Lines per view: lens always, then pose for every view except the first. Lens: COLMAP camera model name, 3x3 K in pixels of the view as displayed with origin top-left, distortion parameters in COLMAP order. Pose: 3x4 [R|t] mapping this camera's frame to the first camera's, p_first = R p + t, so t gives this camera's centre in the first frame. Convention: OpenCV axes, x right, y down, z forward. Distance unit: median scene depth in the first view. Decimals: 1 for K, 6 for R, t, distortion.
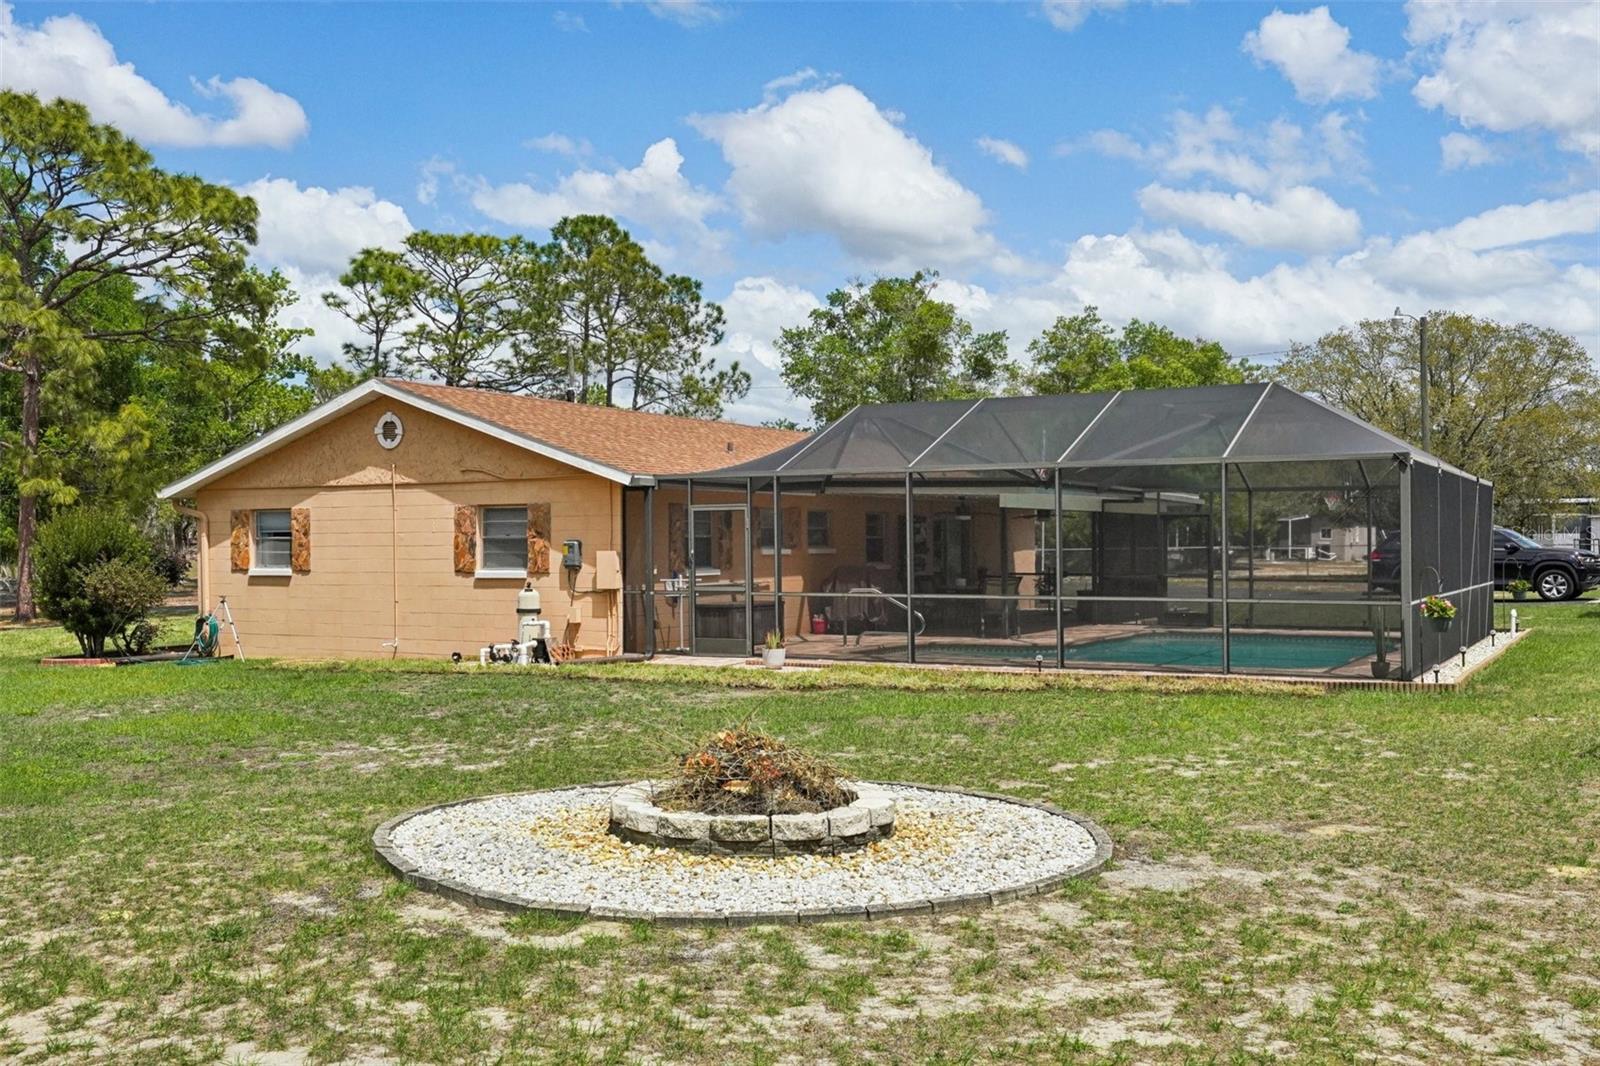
lens RADIAL K [[1596.5, 0, 803.6], [0, 1596.5, 537.0], [0, 0, 1]] dist [0.010072, 0.000000]
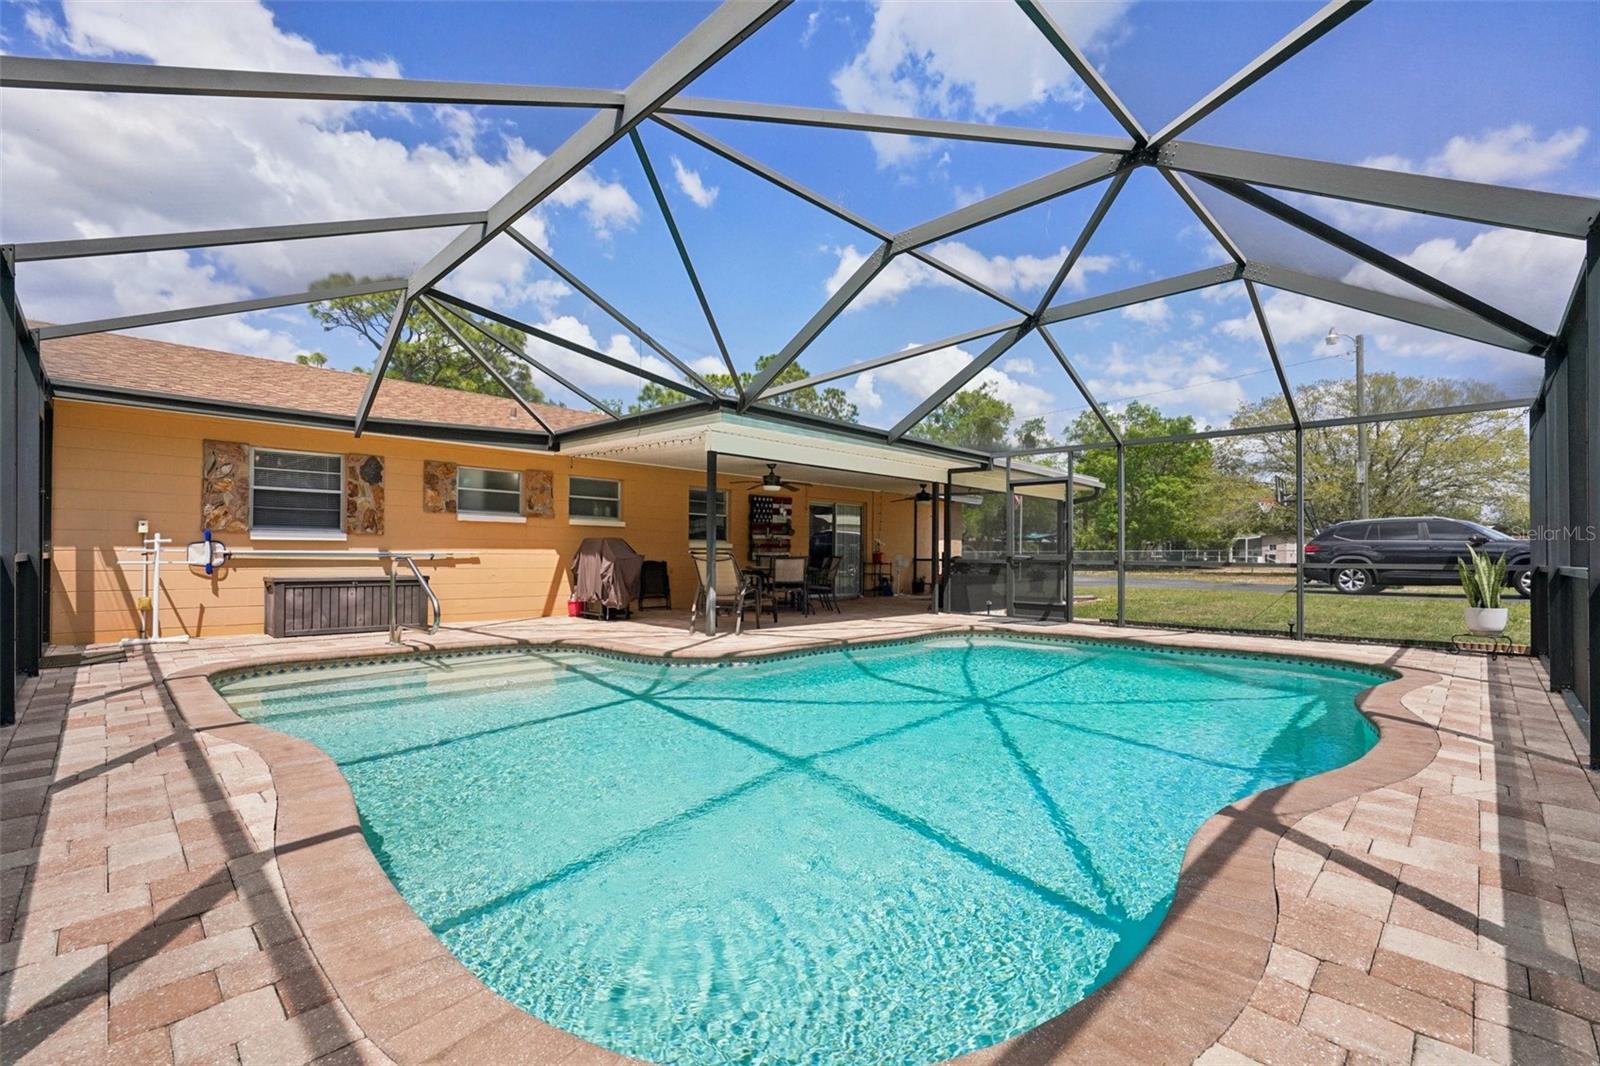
lens RADIAL K [[721.3, 0, 787.5], [0, 721.3, 540.7], [0, 0, 1]] dist [-0.002384, 0.001892]
pose [[0.960546, 0.006627, -0.278041, 0.083649], [-0.010930, 0.999843, -0.013929, 0.008573], [0.277905, 0.016418, 0.960468, 0.236066]]
